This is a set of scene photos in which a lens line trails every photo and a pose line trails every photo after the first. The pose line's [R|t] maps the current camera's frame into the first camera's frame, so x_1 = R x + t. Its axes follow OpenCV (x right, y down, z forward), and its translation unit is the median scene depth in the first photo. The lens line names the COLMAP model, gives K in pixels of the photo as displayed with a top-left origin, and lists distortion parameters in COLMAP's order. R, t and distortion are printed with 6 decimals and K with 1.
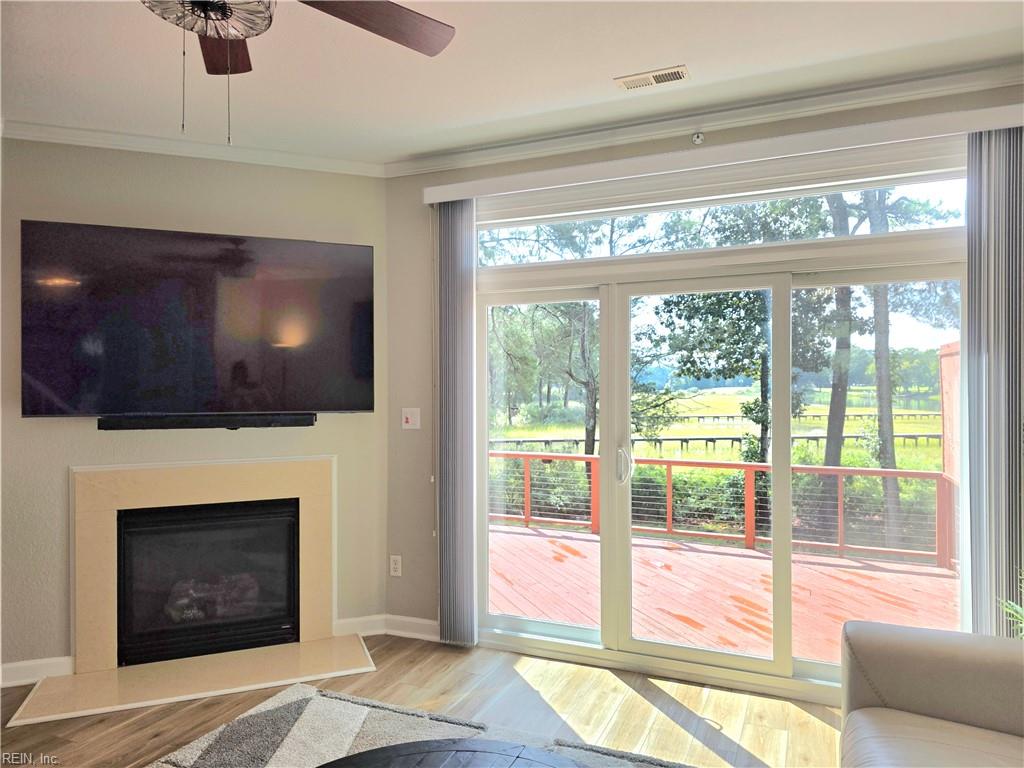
lens RADIAL K [[691.6, 0, 520.7], [0, 691.6, 382.1], [0, 0, 1]] dist [0.042526, -0.029787]
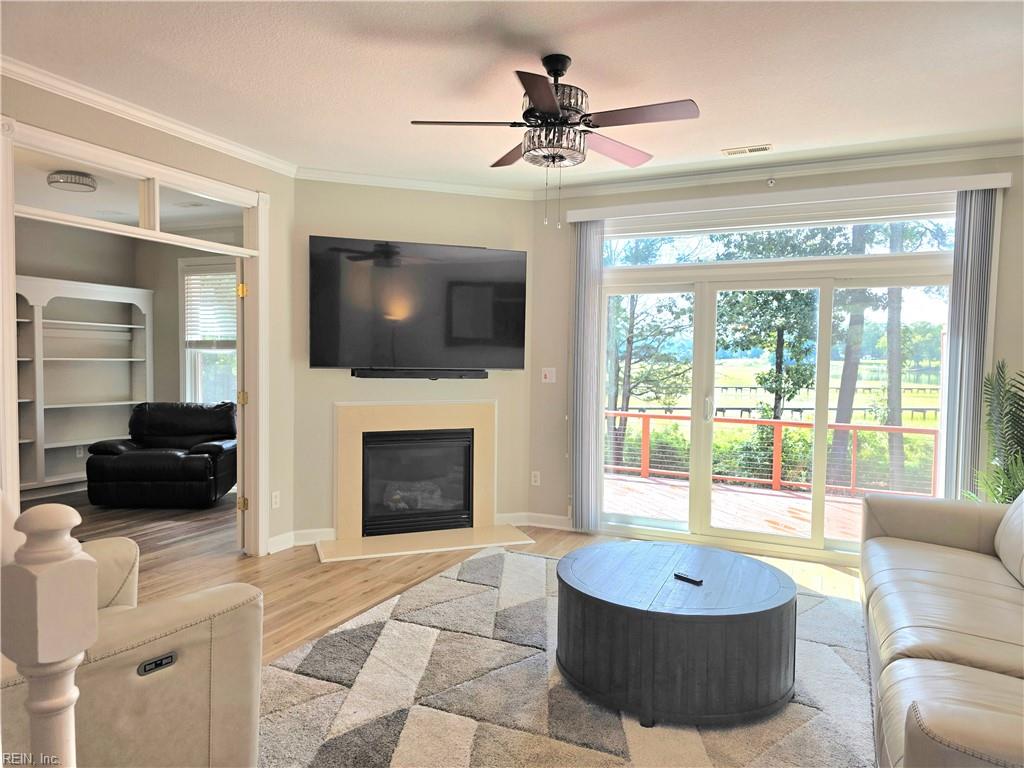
lens RADIAL K [[691.6, 0, 503.6], [0, 691.6, 385.0], [0, 0, 1]] dist [0.042526, -0.029787]
pose [[0.999434, 0.016882, -0.029111, -0.212351], [-0.015409, 0.998625, 0.050098, 0.004156], [0.029917, -0.049622, 0.998320, -0.407904]]
